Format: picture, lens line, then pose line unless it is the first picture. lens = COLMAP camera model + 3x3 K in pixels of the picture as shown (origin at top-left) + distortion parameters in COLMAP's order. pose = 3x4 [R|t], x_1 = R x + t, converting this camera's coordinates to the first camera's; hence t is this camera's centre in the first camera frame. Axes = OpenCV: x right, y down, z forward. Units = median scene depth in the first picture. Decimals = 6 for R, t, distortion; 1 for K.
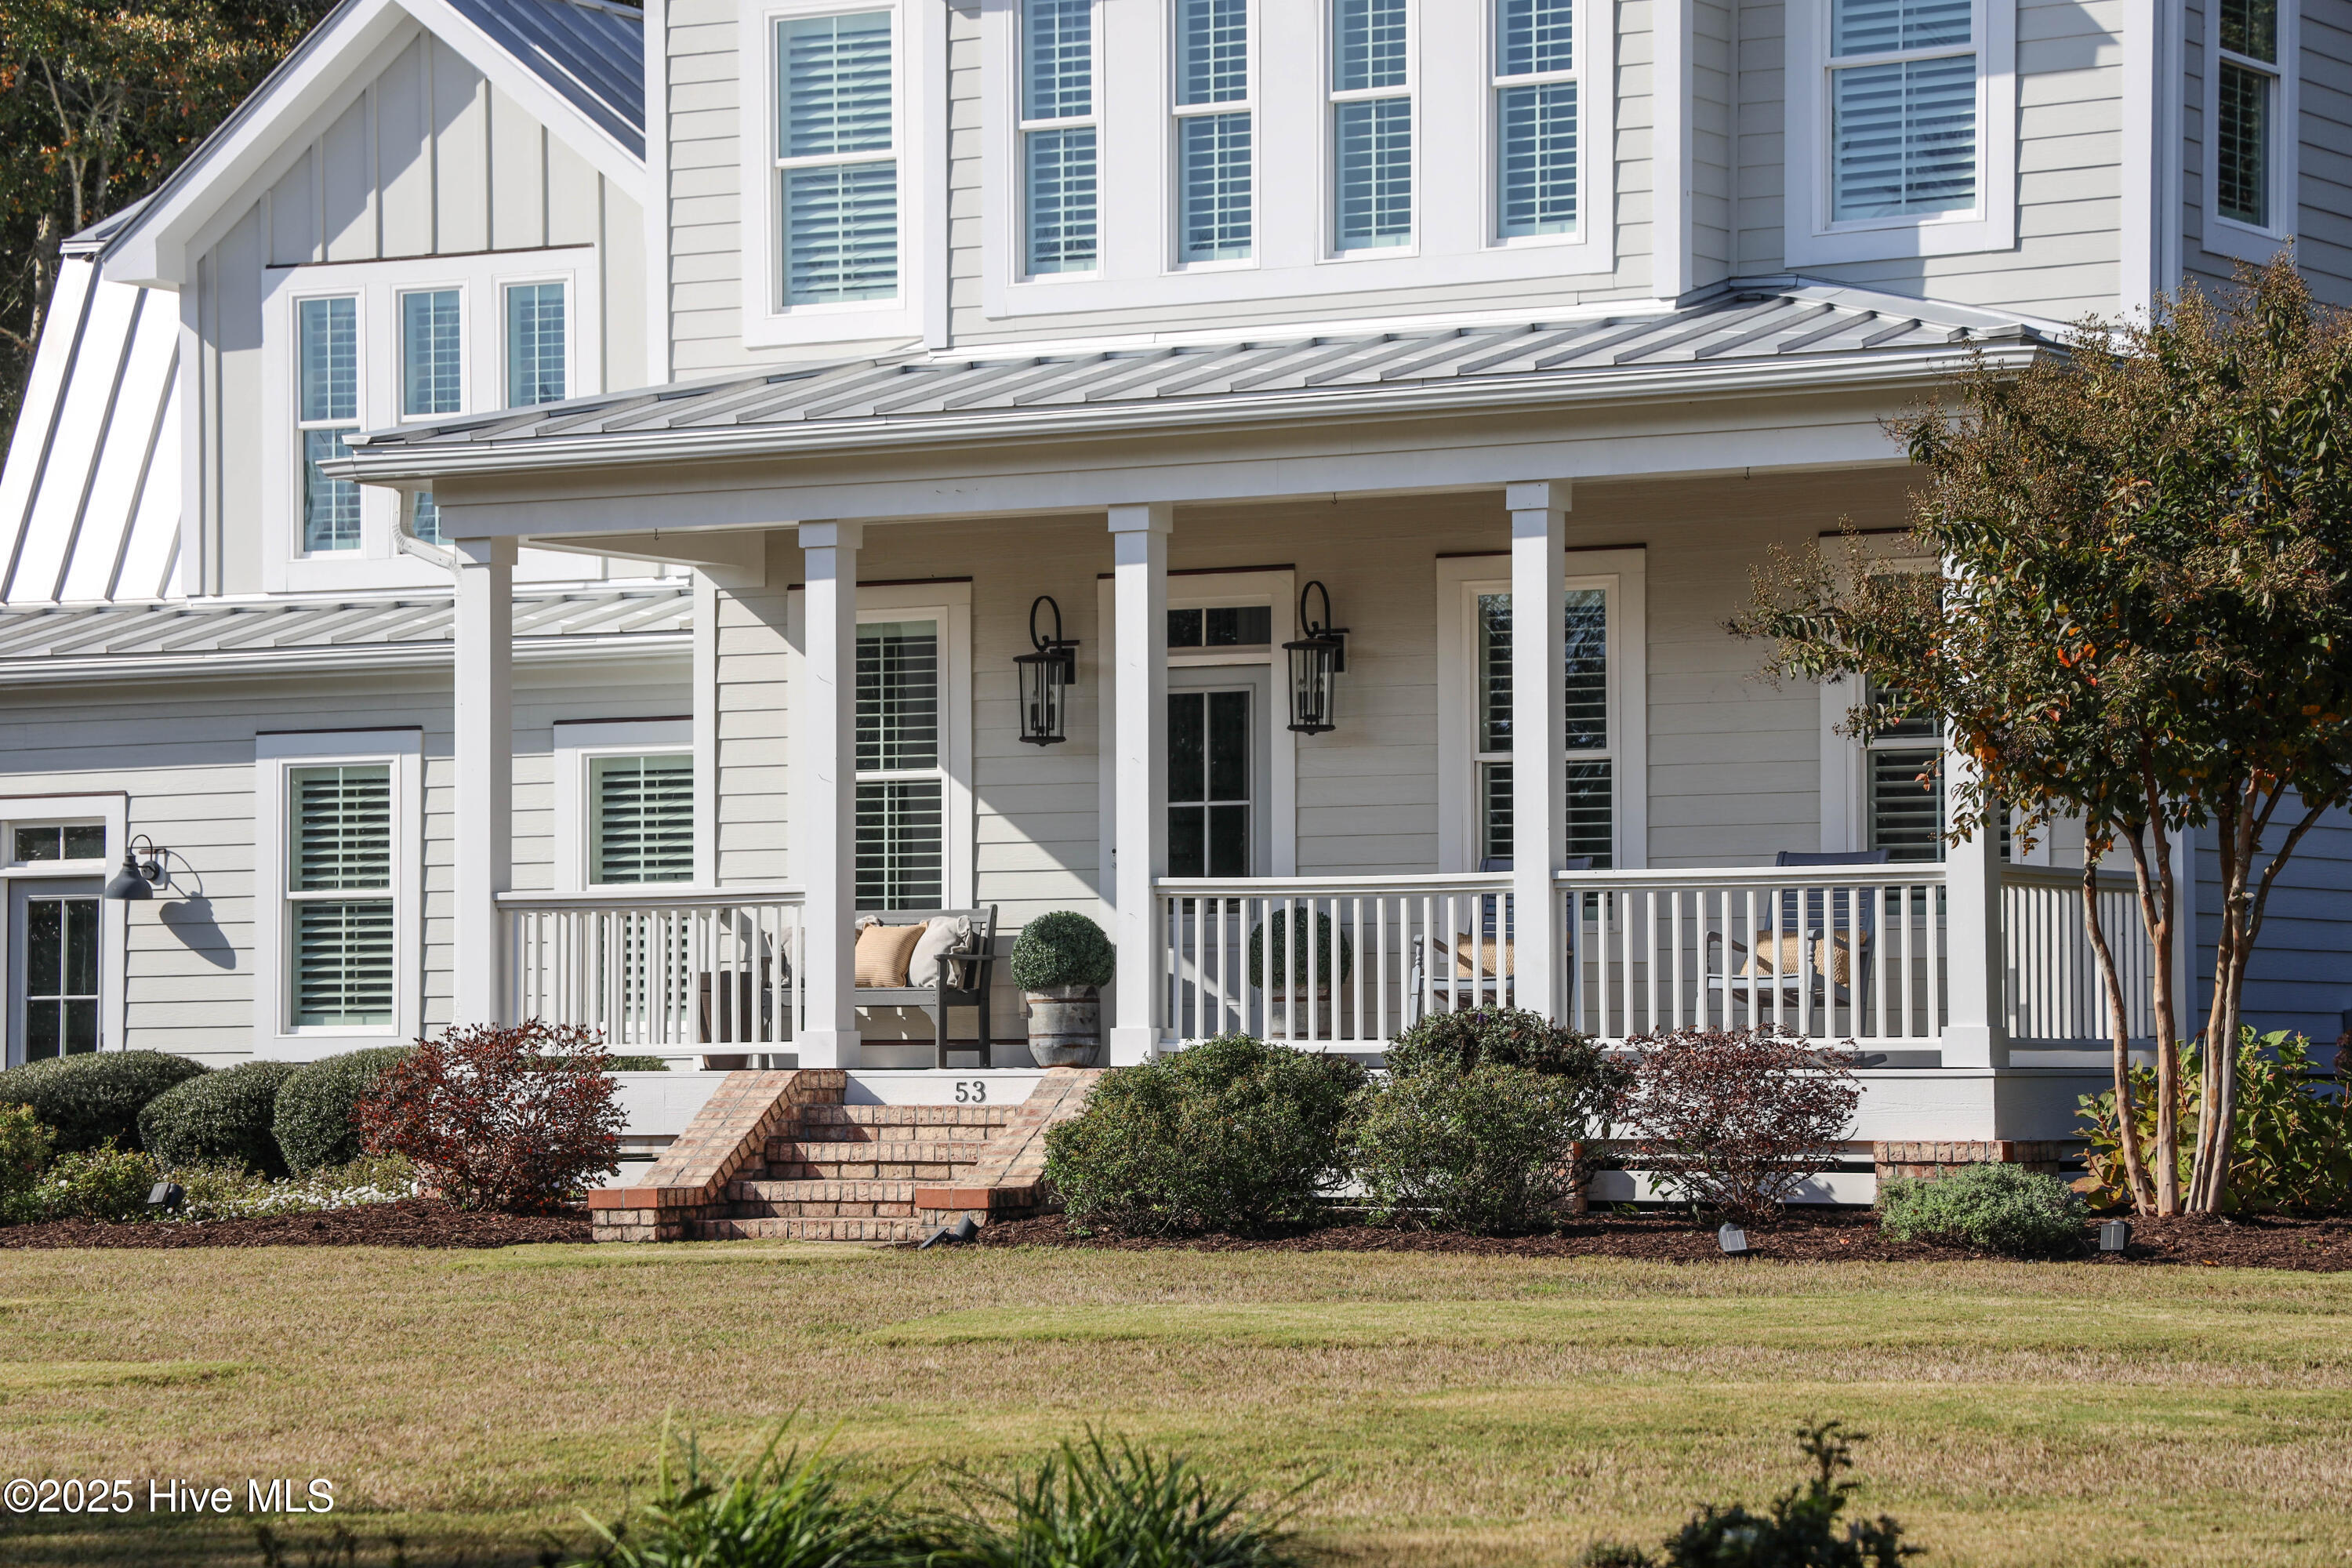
lens RADIAL K [[6510.4, 0, 1134.6], [0, 6510.4, 780.7], [0, 0, 1]] dist [0.650015, 0.008258]
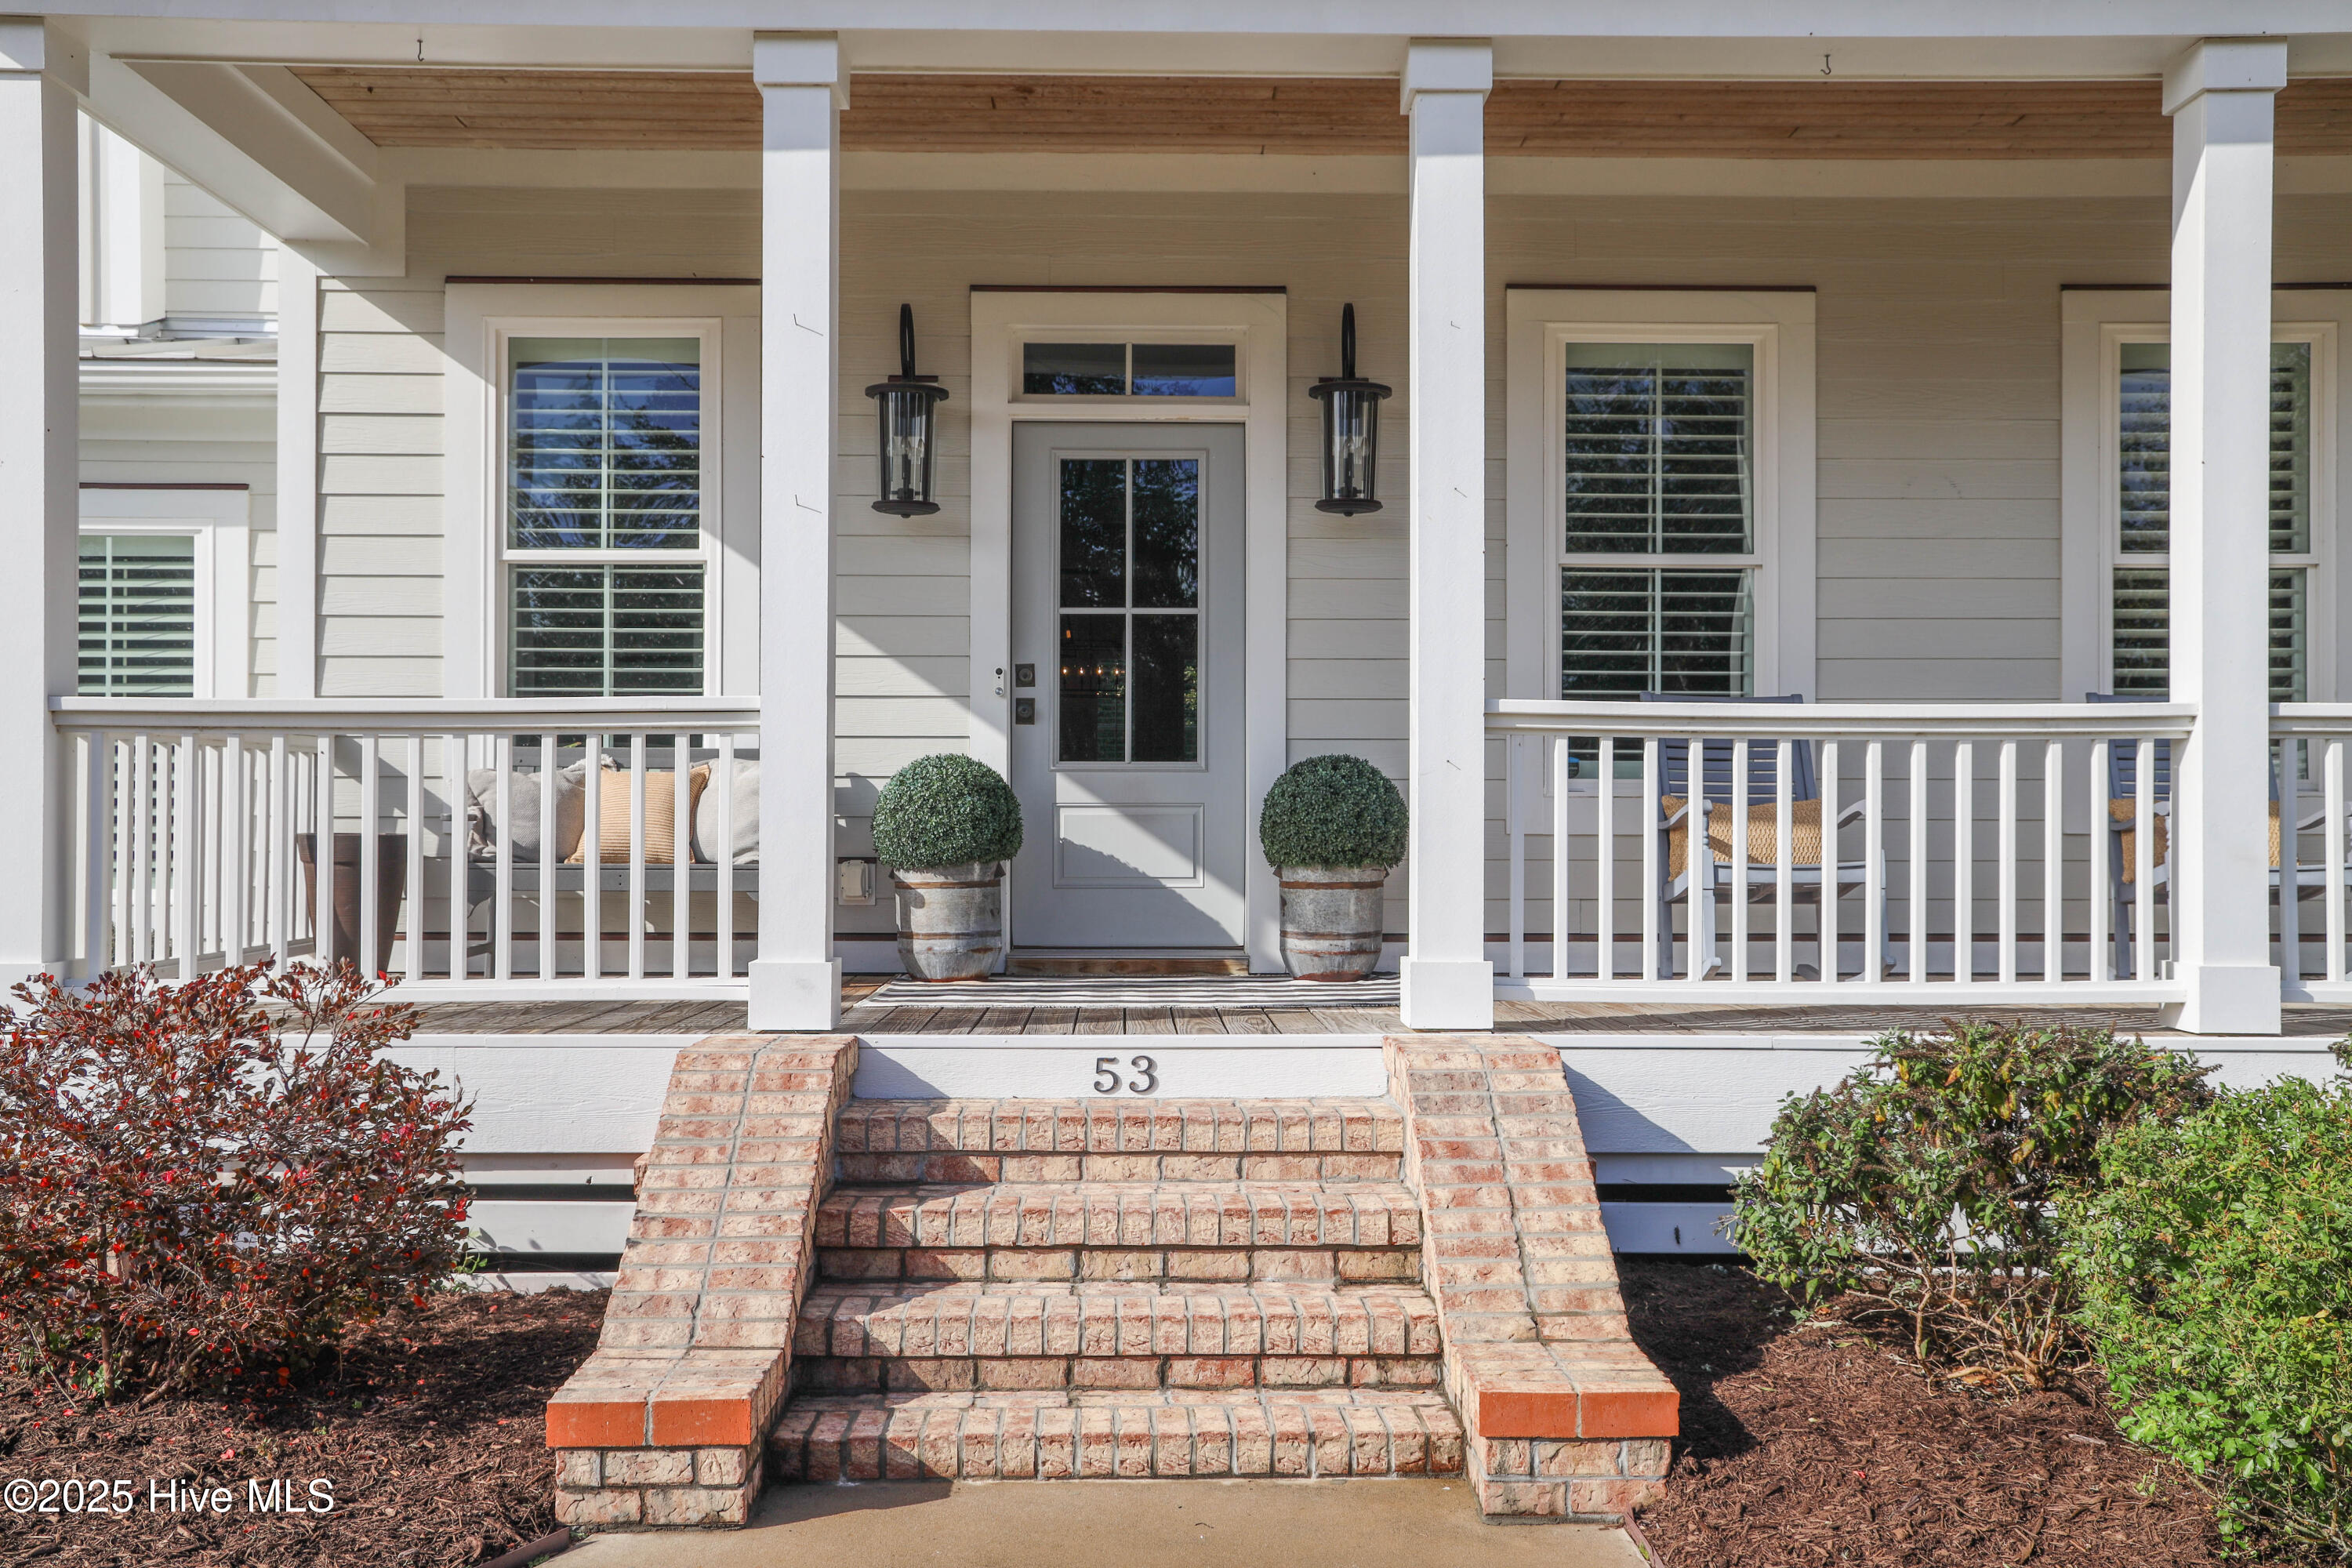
lens RADIAL K [[2156.5, 0, 1176.0], [0, 2156.5, 784.0], [0, 0, 1]] dist [0.030866, 0.002640]
pose [[0.850402, 0.012418, 0.525987, -0.120198], [-0.027321, 0.999415, 0.020576, 0.019110], [-0.525424, -0.031869, 0.850244, 0.850456]]
